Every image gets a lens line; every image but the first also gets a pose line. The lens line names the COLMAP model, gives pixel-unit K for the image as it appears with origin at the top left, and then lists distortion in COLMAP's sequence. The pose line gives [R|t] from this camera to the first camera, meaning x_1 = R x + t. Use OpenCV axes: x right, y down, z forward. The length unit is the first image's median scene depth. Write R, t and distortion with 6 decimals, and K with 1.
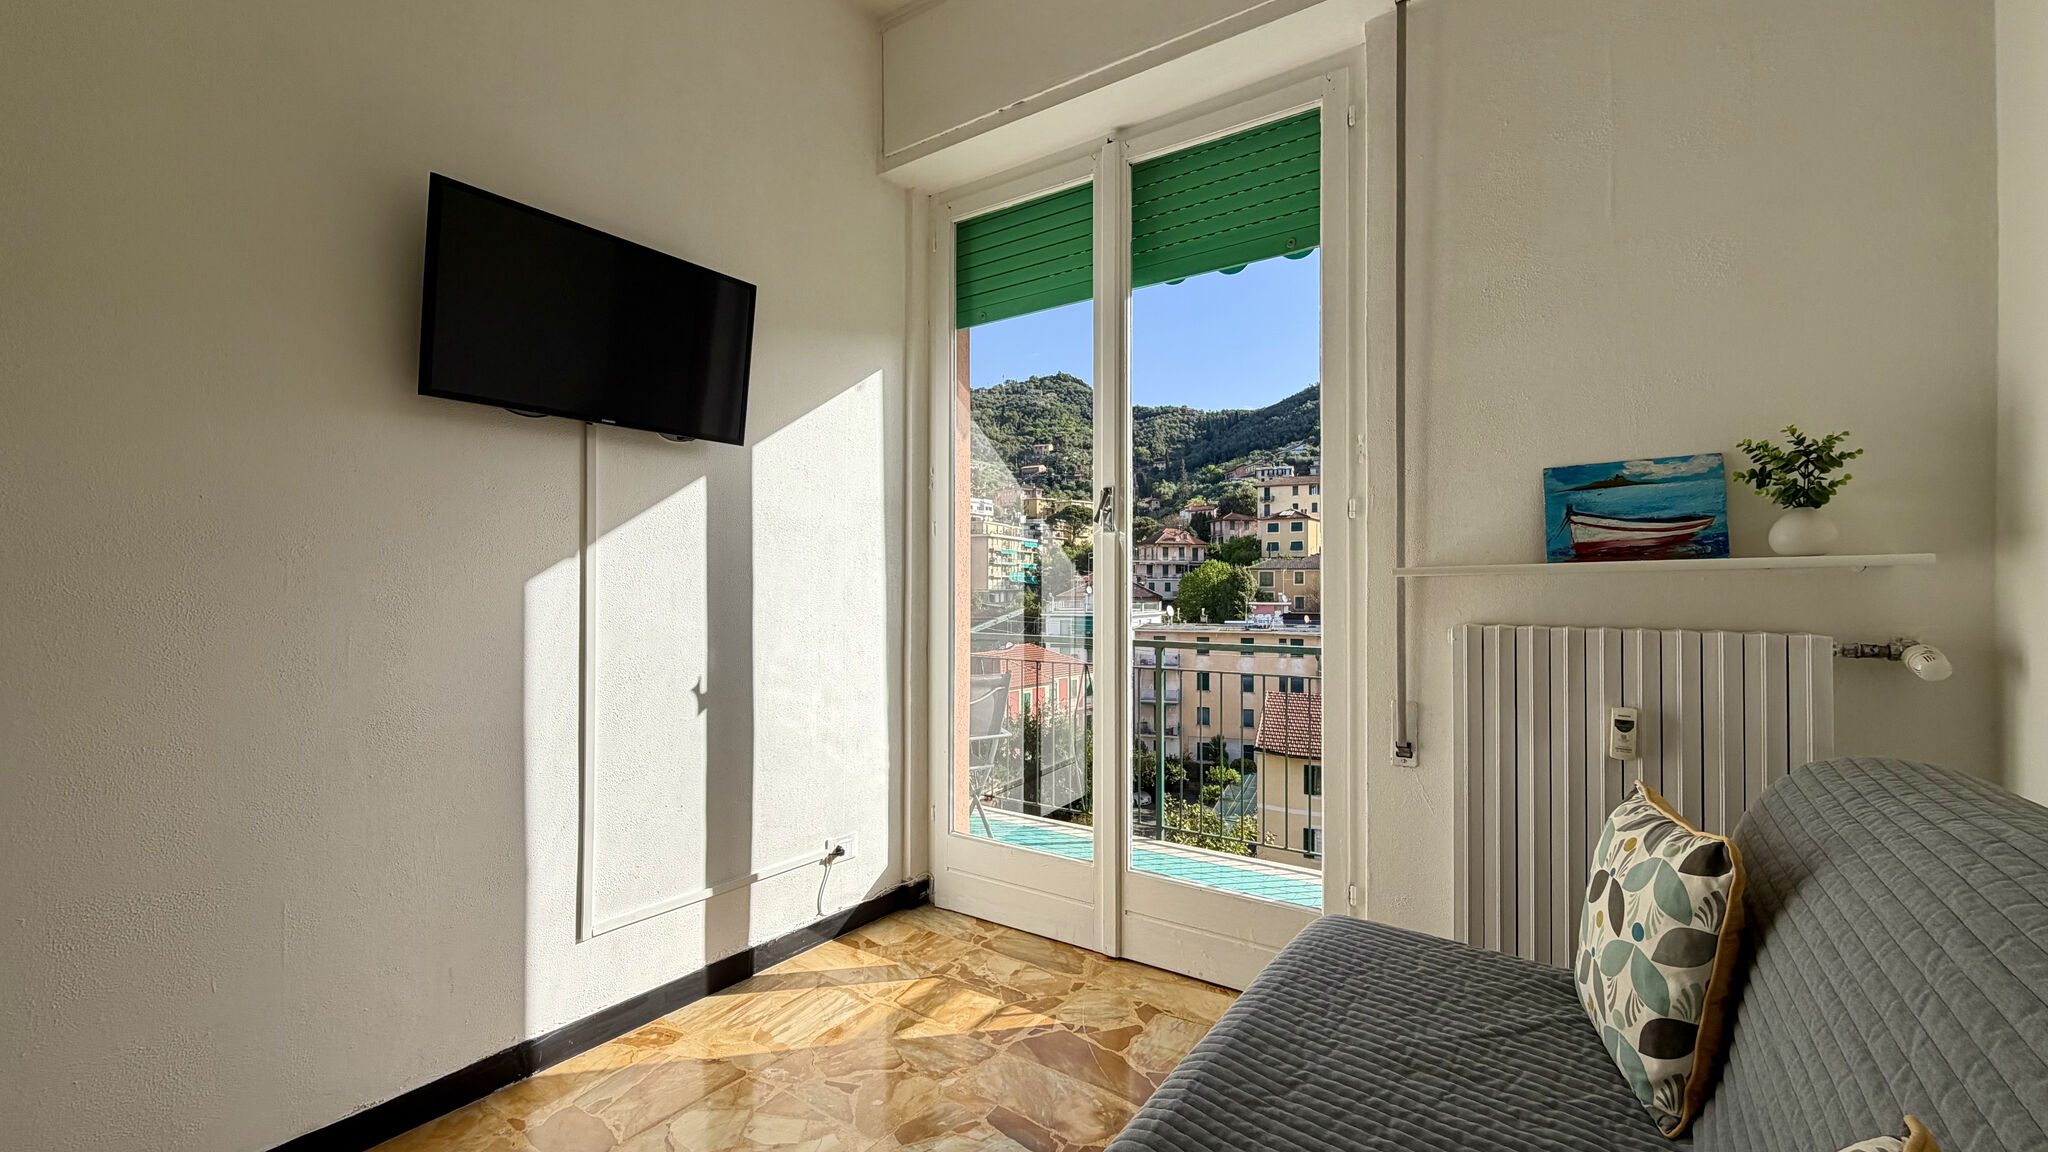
lens RADIAL K [[816.3, 0, 1019.0], [0, 816.3, 577.9], [0, 0, 1]] dist [0.000701, -0.000198]
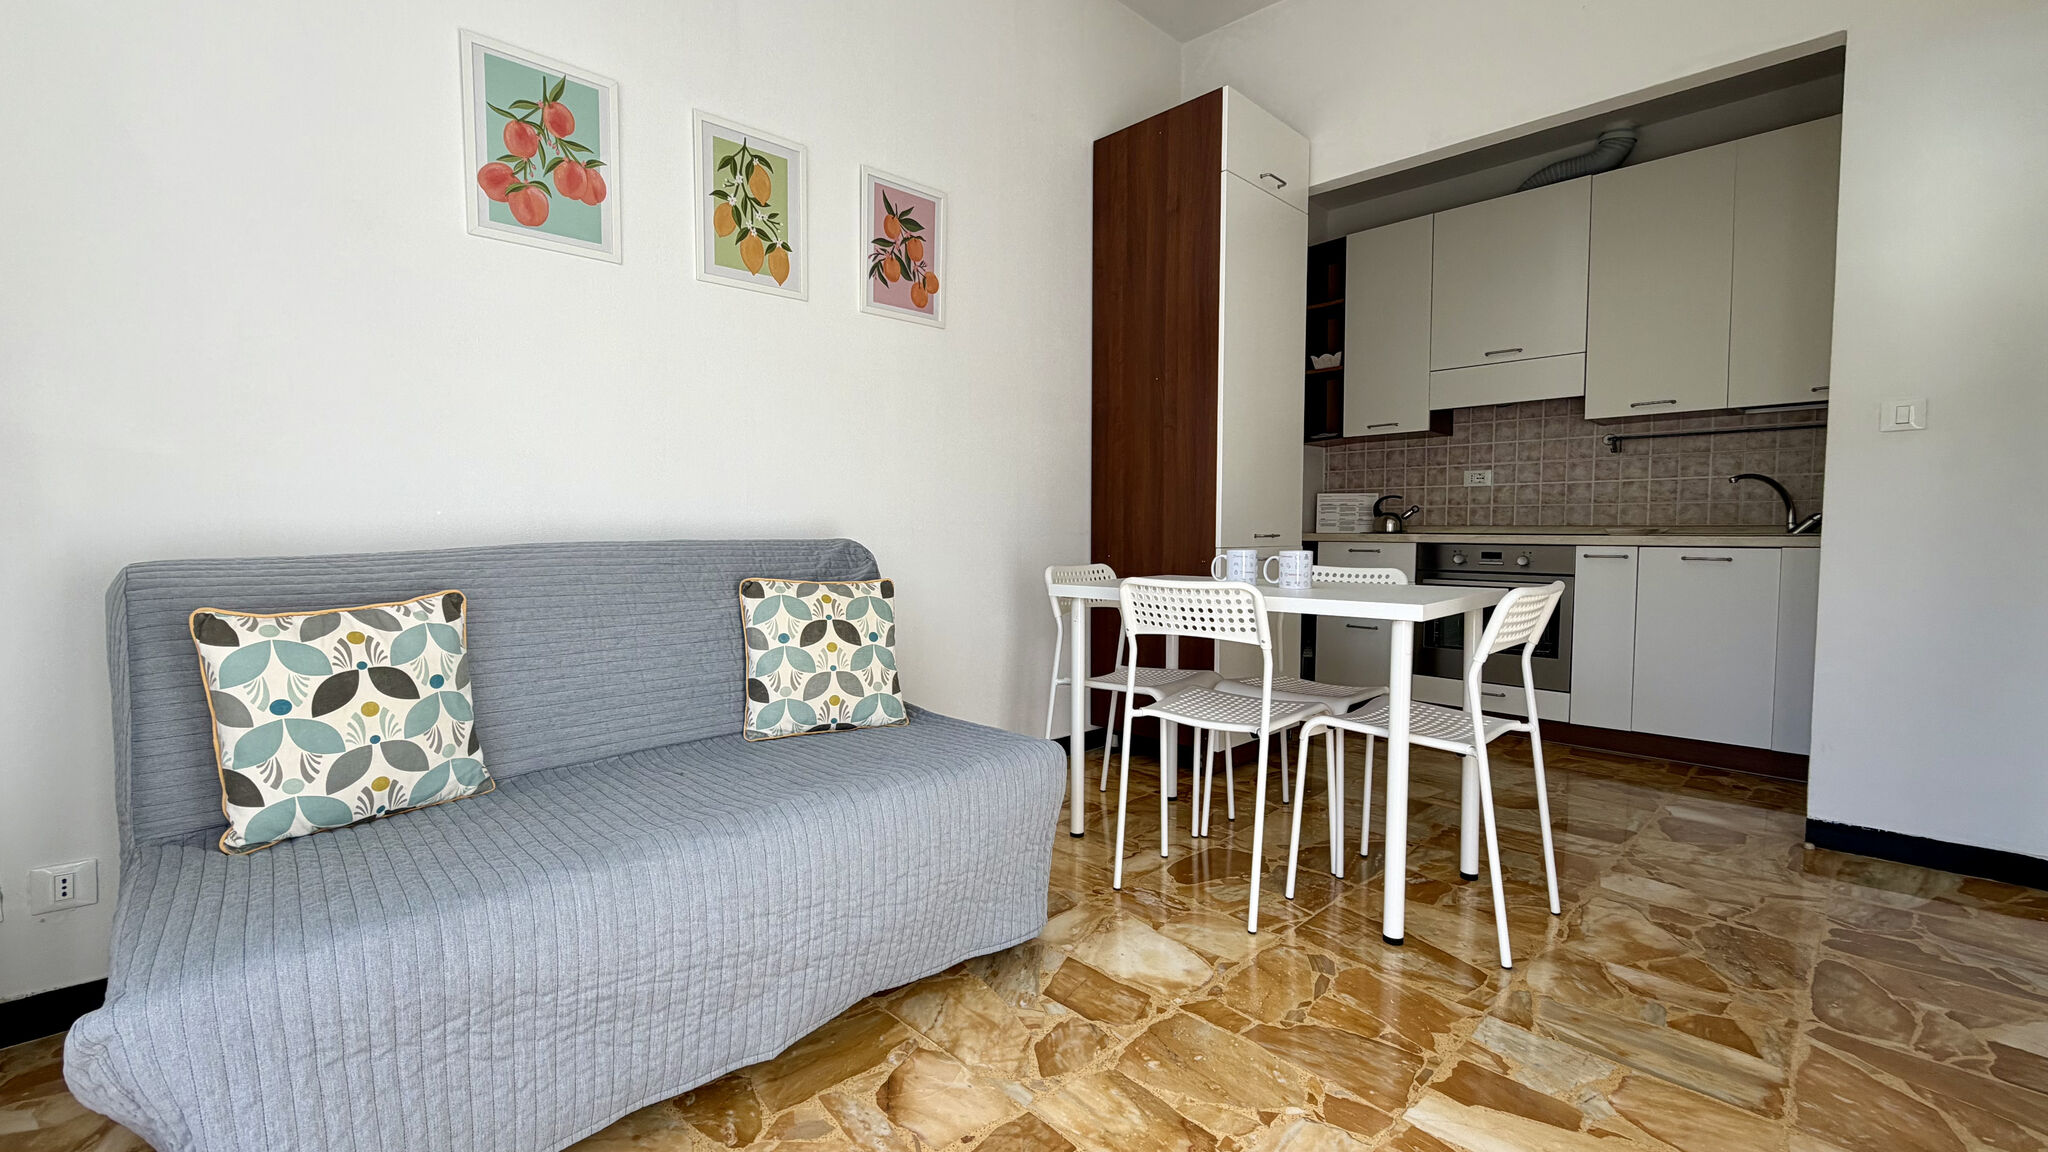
lens RADIAL K [[847.0, 0, 983.3], [0, 847.0, 574.8], [0, 0, 1]] dist [0.002602, 0.000028]
pose [[-0.981263, -0.007843, 0.192516, -0.211774], [0.002218, 0.998645, 0.051991, 0.119971], [-0.192663, 0.051444, -0.979916, 1.300807]]
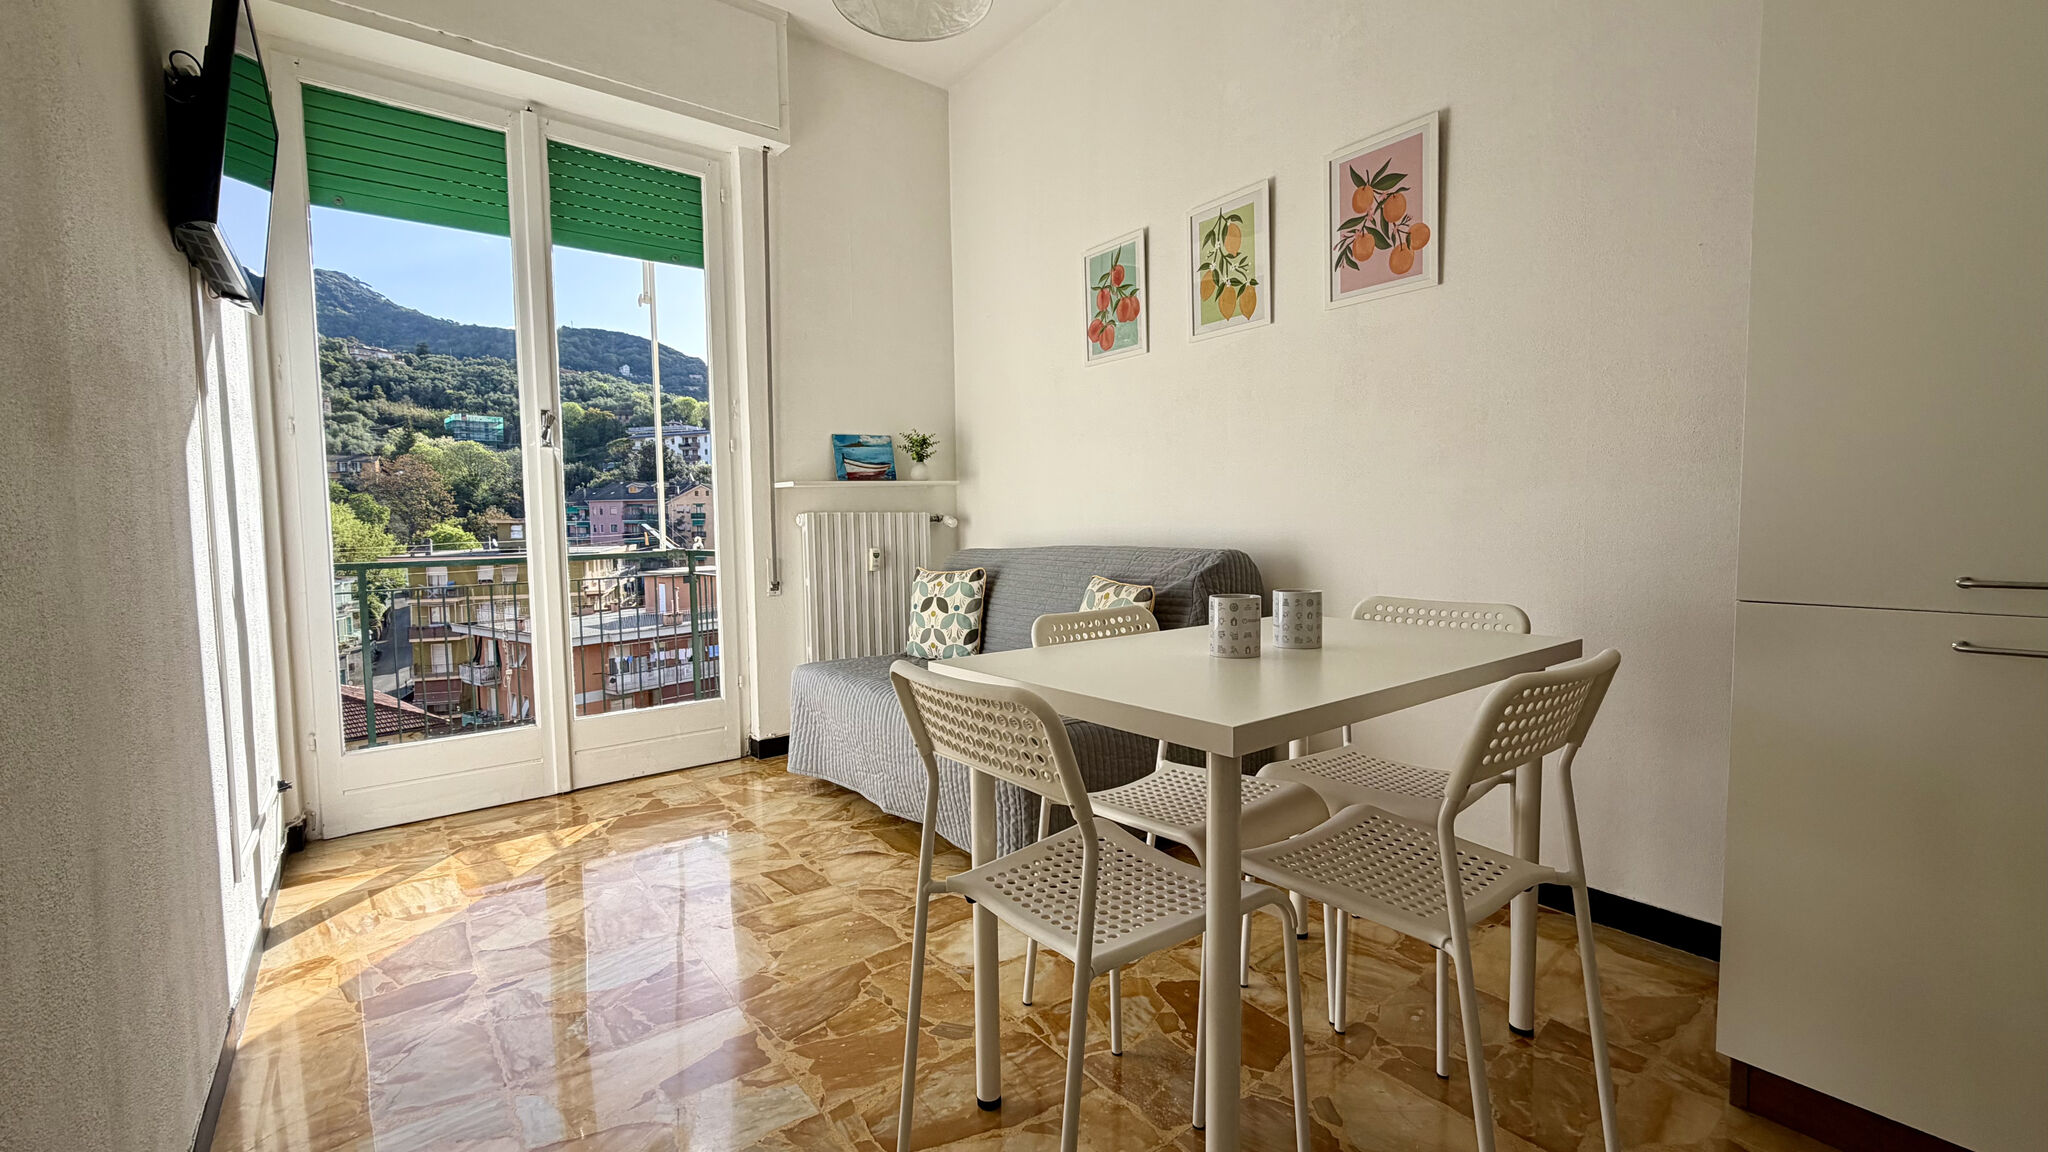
lens RADIAL K [[854.5, 0, 1020.4], [0, 854.5, 579.1], [0, 0, 1]] dist [-0.000109, 0.000041]
pose [[0.286543, -0.068609, 0.955607, -1.229571], [0.009517, 0.997587, 0.068769, 0.079118], [-0.958020, -0.010611, 0.286505, -0.041089]]
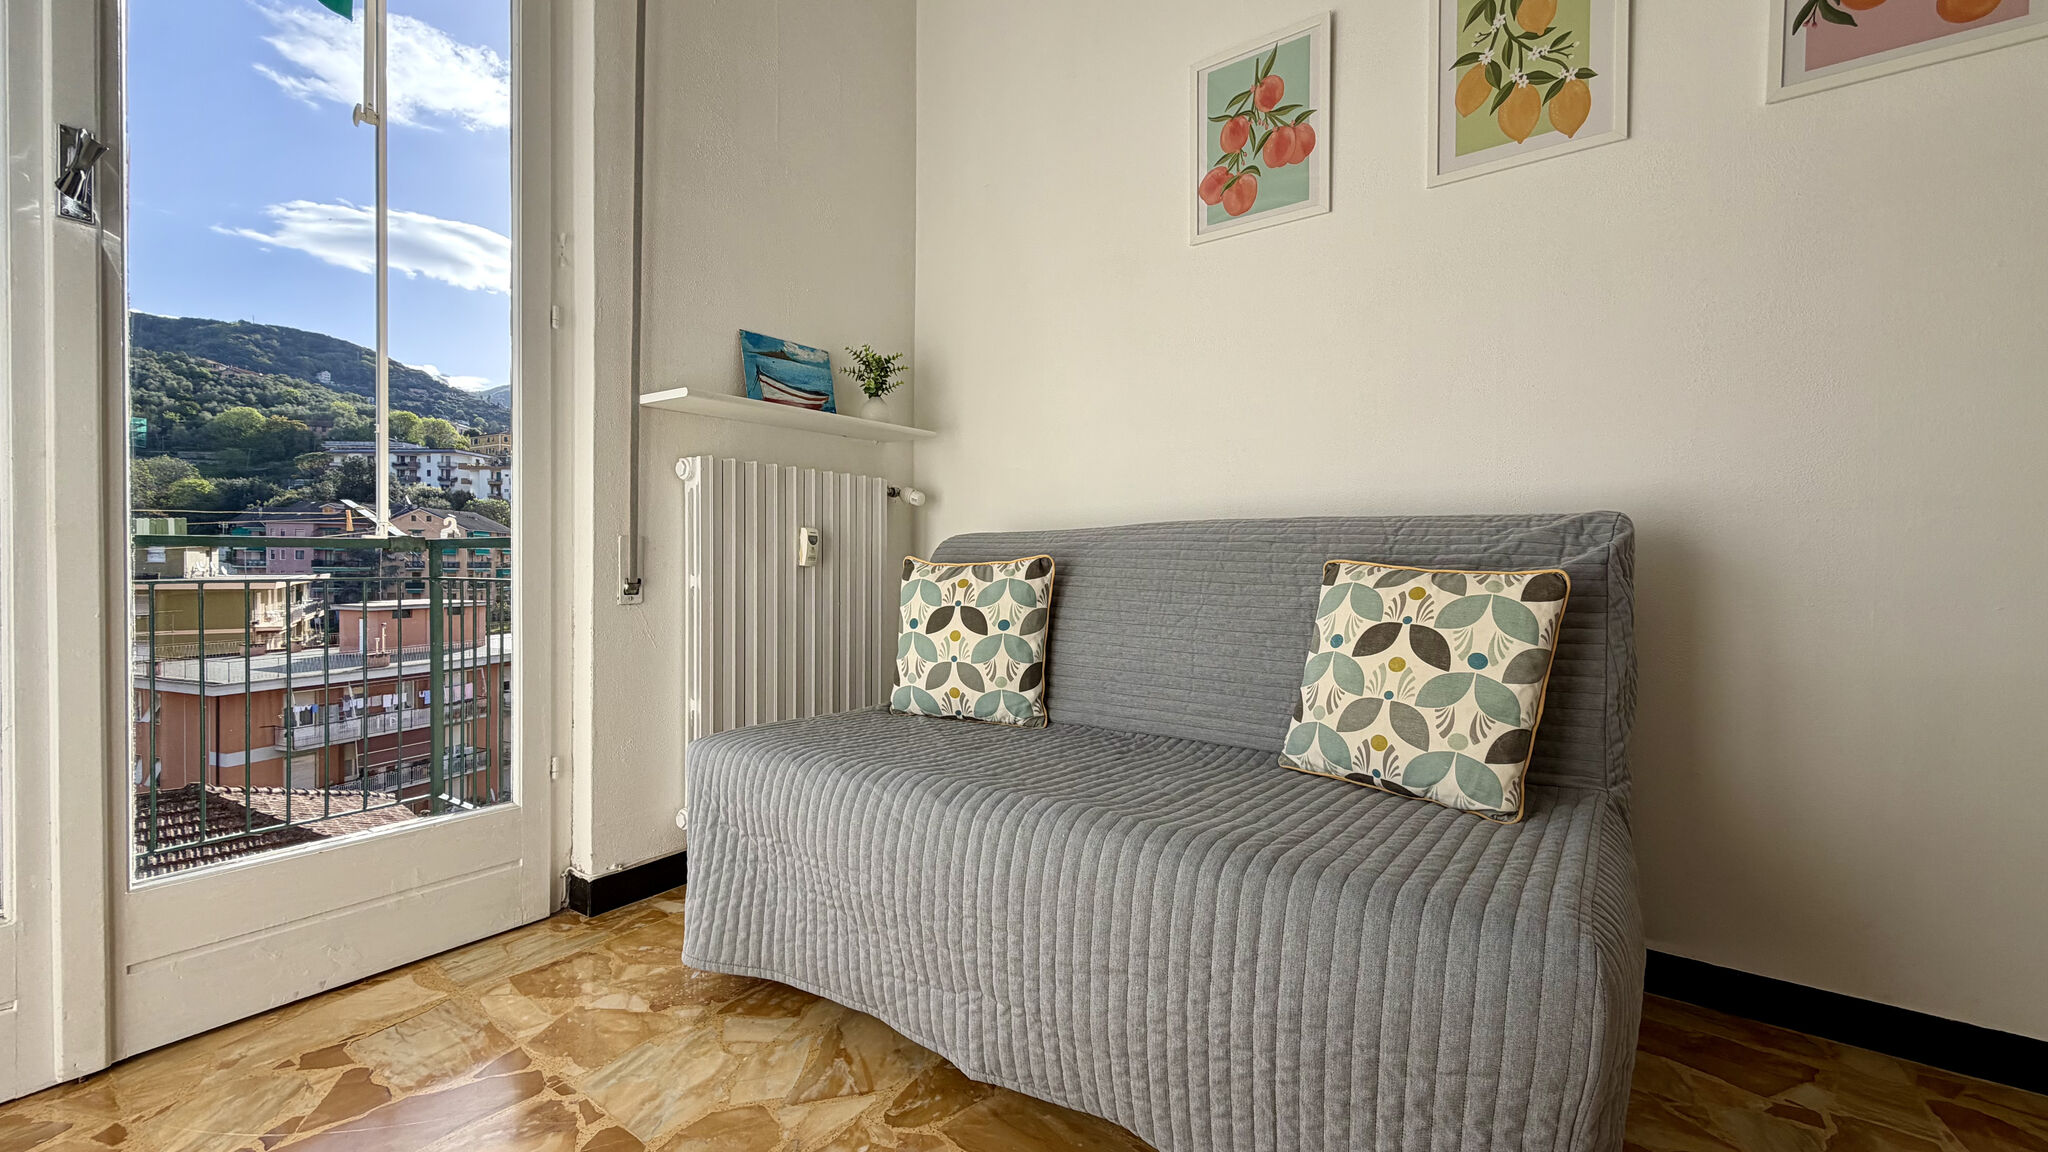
lens RADIAL K [[816.3, 0, 1019.0], [0, 816.3, 577.9], [0, 0, 1]] dist [0.000701, -0.000198]
pose [[0.012320, -0.017627, 0.999769, -0.511343], [-0.016457, 0.999706, 0.017828, 0.189682], [-0.999789, -0.016673, 0.012027, 0.578977]]
